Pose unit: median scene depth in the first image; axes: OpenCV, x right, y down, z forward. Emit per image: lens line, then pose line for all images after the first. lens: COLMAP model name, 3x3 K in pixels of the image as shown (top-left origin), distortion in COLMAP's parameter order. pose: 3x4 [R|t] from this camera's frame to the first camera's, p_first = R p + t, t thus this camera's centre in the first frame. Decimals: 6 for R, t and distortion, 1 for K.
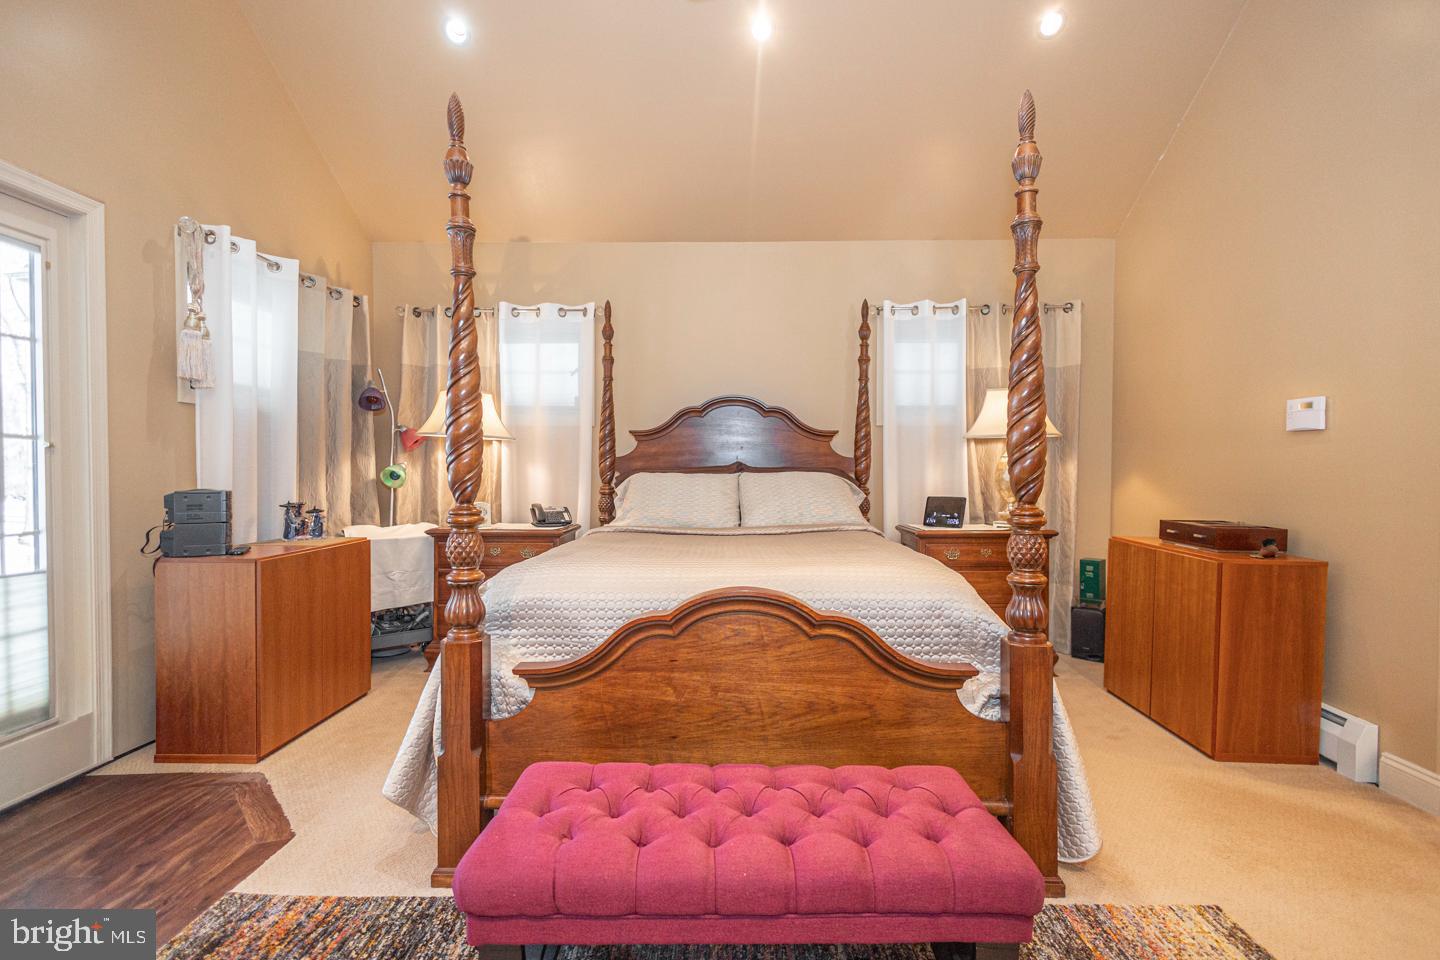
lens RADIAL K [[681.9, 0, 722.1], [0, 681.9, 486.8], [0, 0, 1]] dist [0.004846, 0.000243]
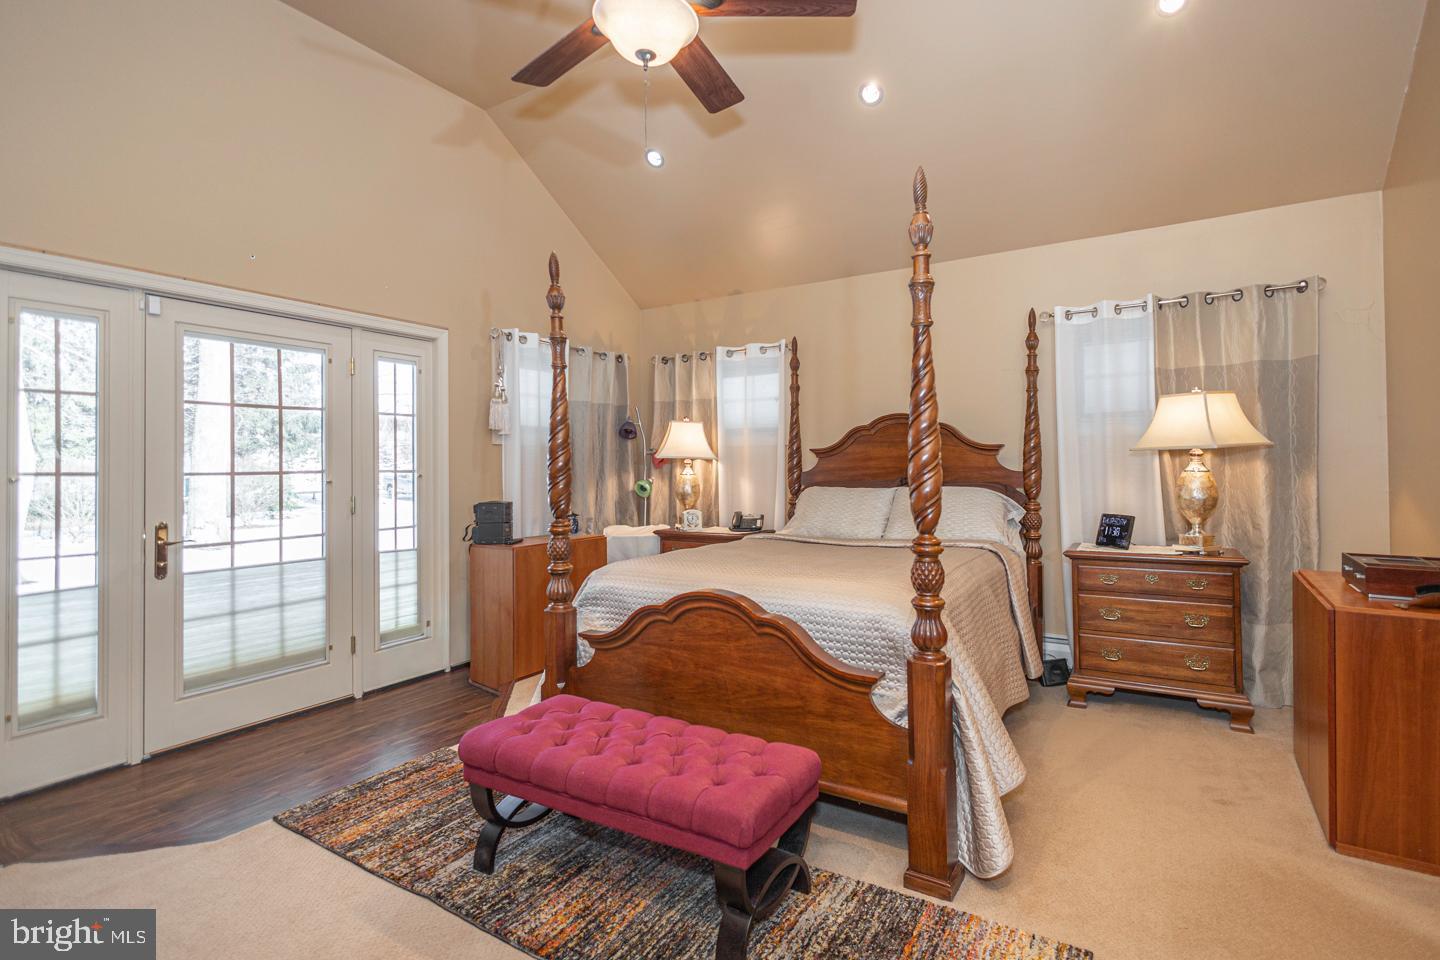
lens RADIAL K [[672.9, 0, 714.4], [0, 672.9, 466.8], [0, 0, 1]] dist [0.001139, -0.000439]
pose [[0.864151, -0.012207, -0.503085, 0.463601], [-0.001372, 0.999645, -0.026611, -0.035937], [0.503231, 0.023686, 0.863827, -0.077864]]
